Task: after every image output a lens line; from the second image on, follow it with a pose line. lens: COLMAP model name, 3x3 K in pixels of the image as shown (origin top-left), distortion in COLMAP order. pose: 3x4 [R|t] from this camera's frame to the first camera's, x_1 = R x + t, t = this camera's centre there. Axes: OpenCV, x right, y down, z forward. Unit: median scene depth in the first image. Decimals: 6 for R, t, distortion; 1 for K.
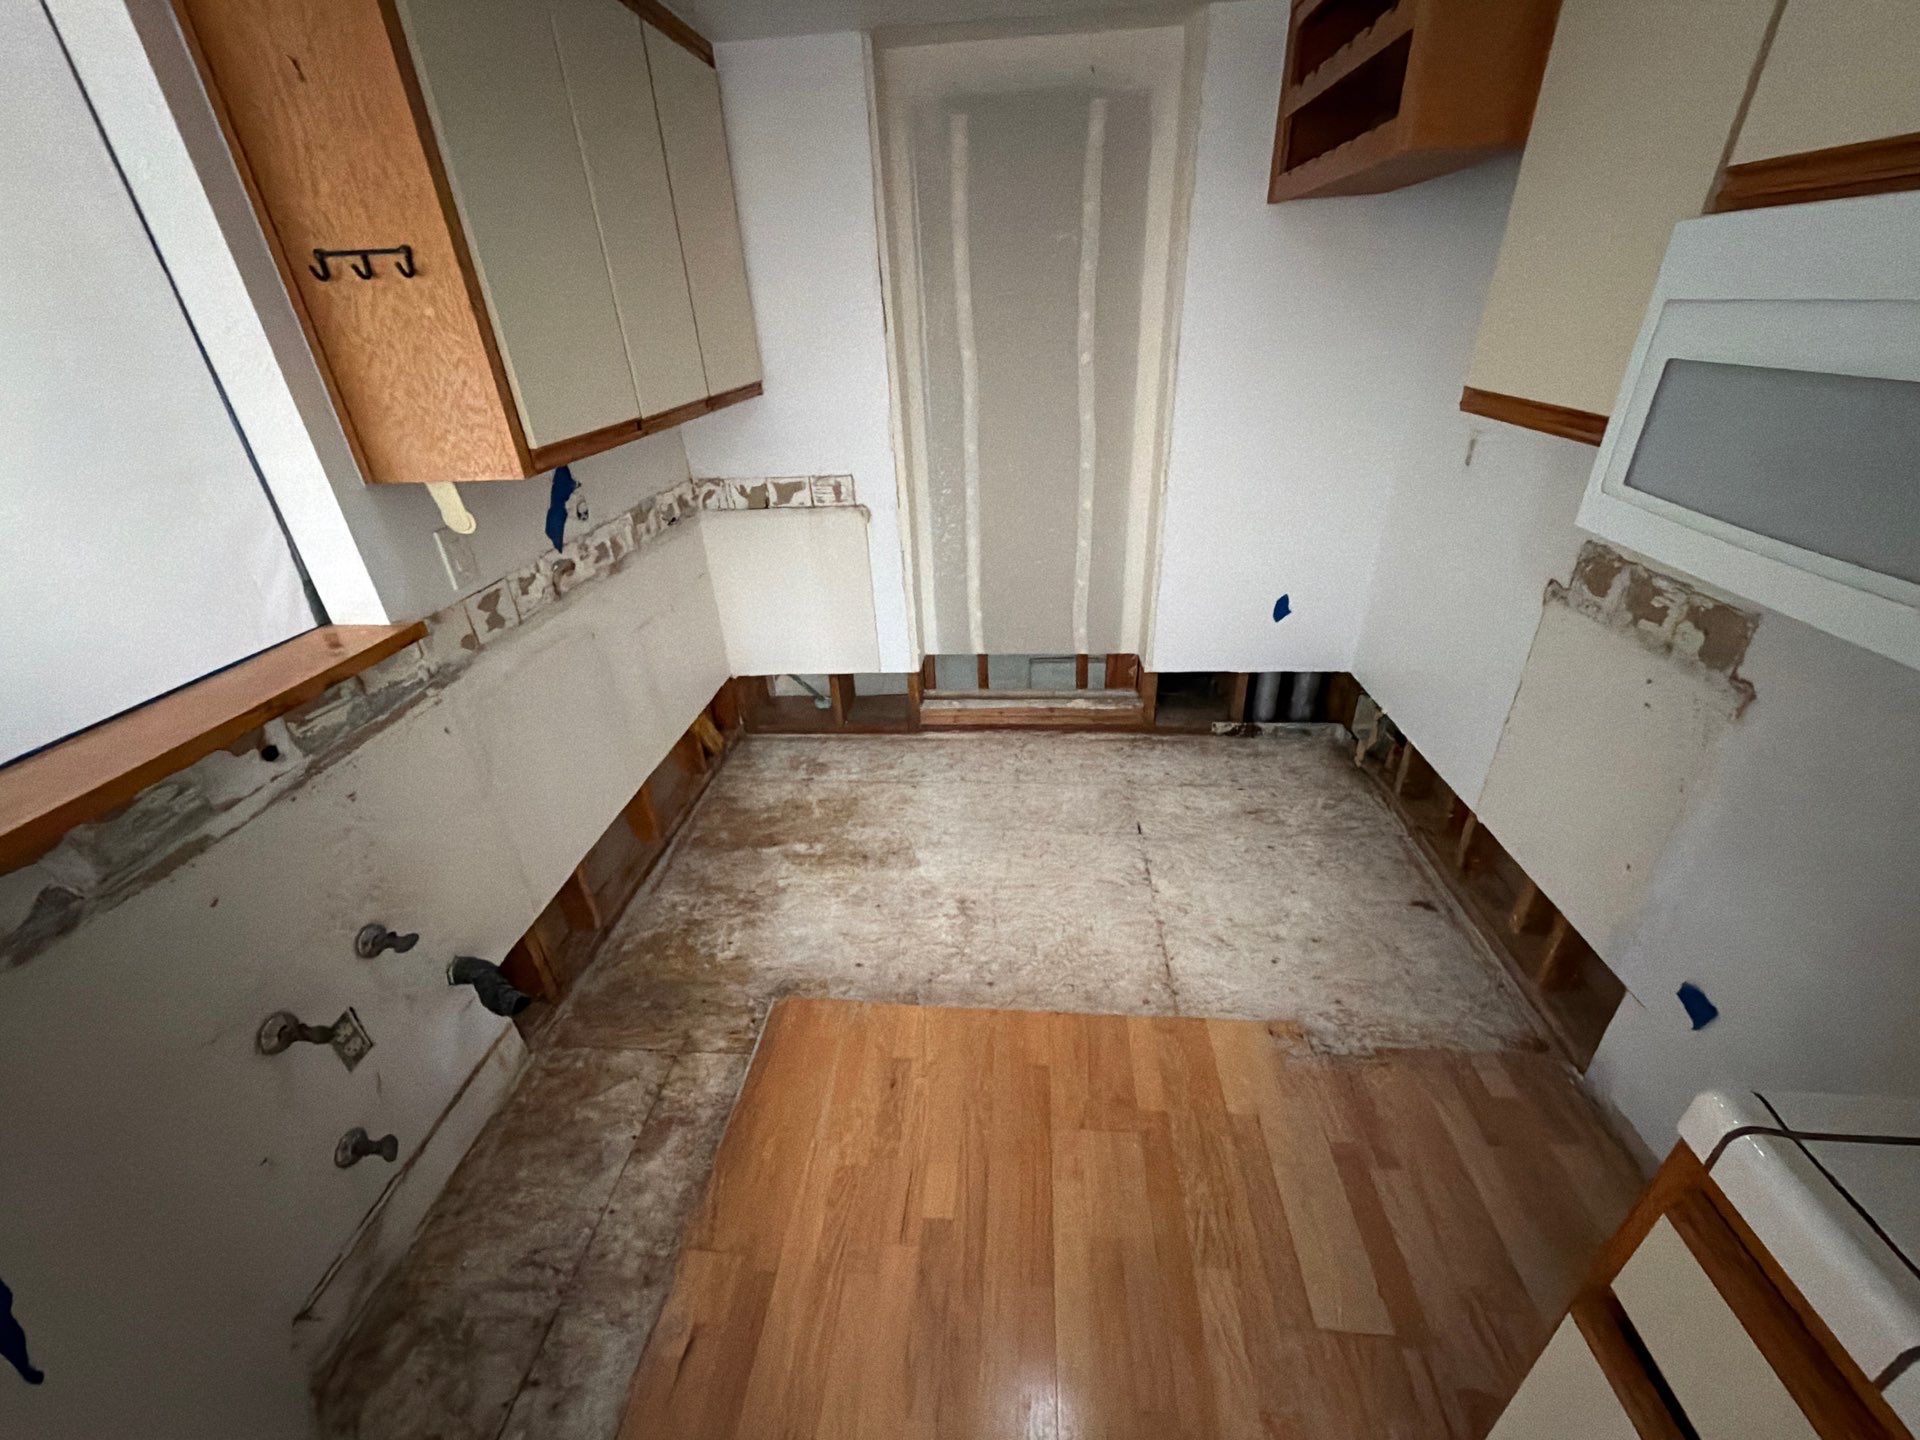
lens RADIAL K [[764.1, 0, 963.2], [0, 764.1, 719.4], [0, 0, 1]] dist [-0.001732, 0.000808]
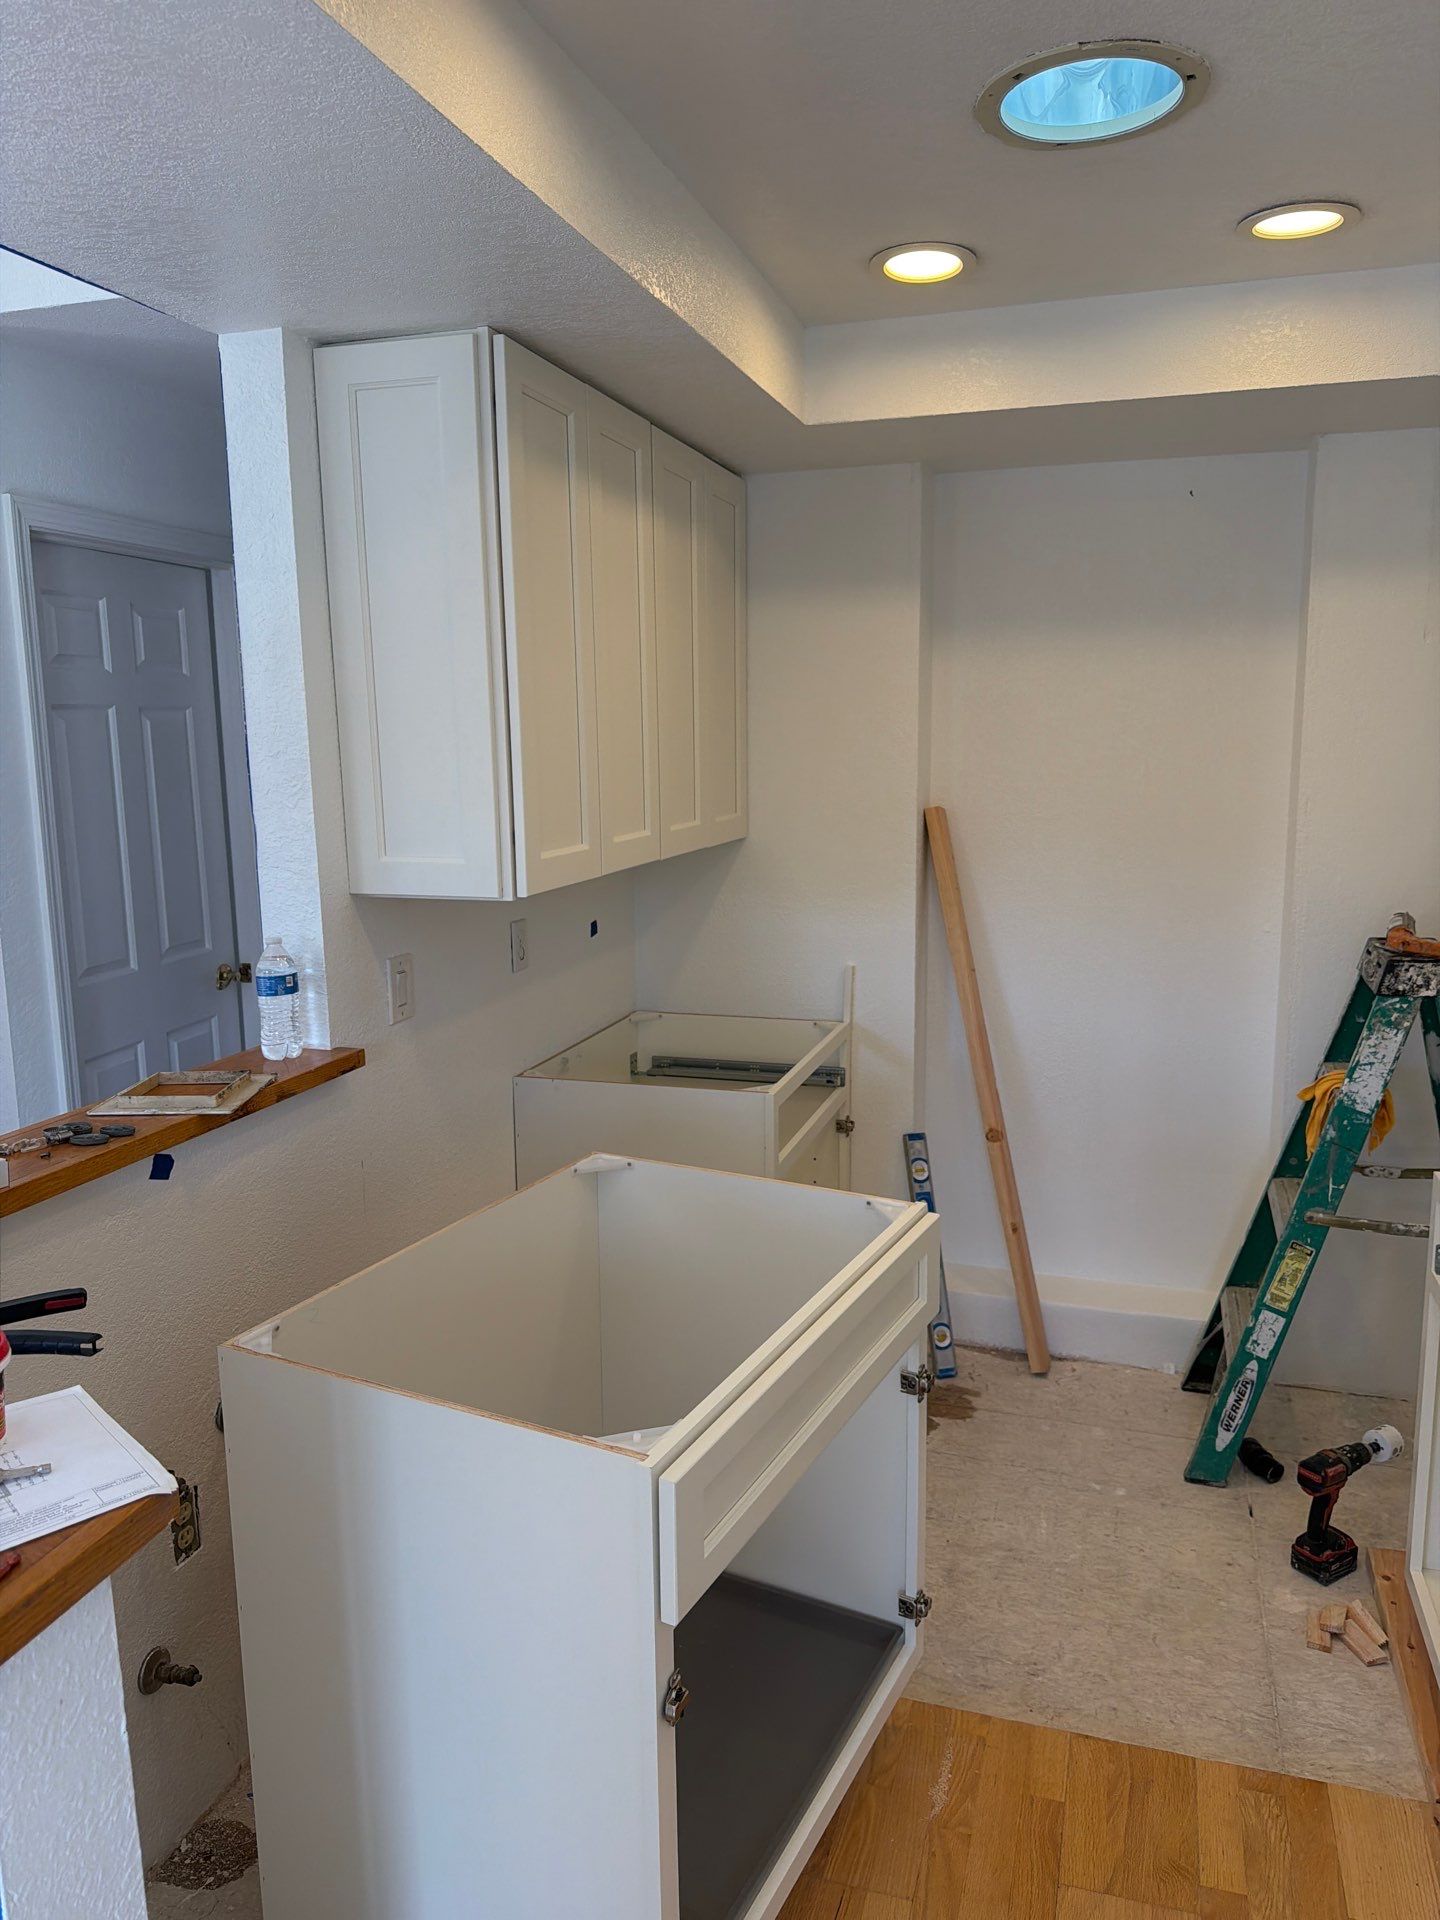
lens RADIAL K [[1355.4, 0, 724.1], [0, 1355.4, 949.8], [0, 0, 1]] dist [0.027933, -0.036245]
pose [[0.975286, 0.065095, -0.211140, 0.025871], [-0.130521, 0.940794, -0.312844, 0.161370], [0.178275, 0.332671, 0.926039, -0.344729]]
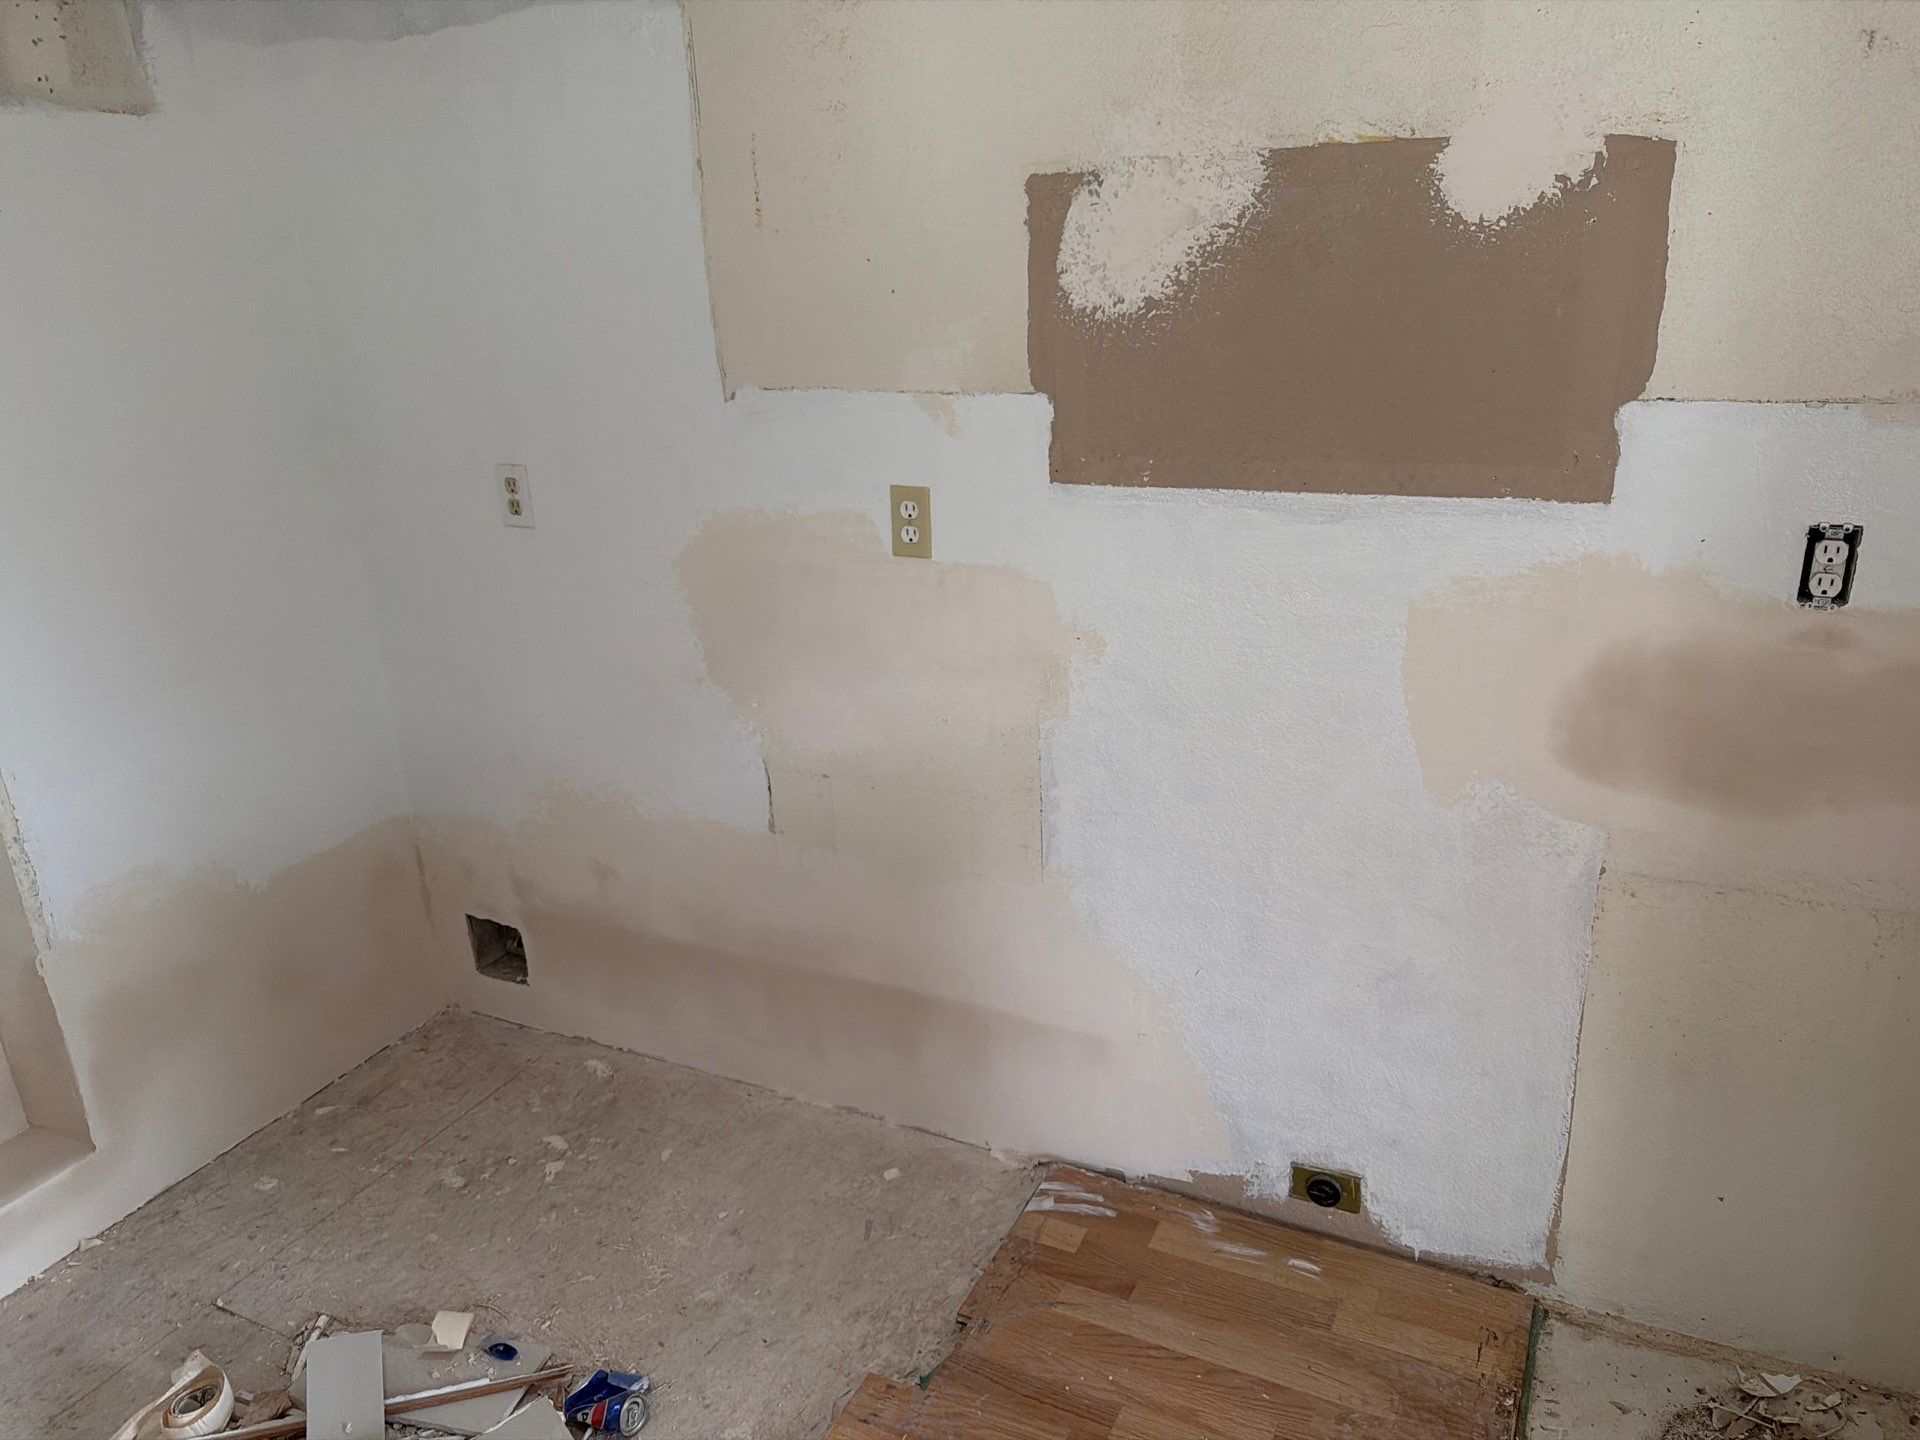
lens RADIAL K [[1355.4, 0, 978.5], [0, 1355.4, 742.4], [0, 0, 1]] dist [0.027933, -0.036245]
pose [[0.361828, -0.298485, 0.883169, -0.324157], [0.467389, 0.877773, 0.105176, -0.111587], [-0.806615, 0.374728, 0.457111, 0.243960]]
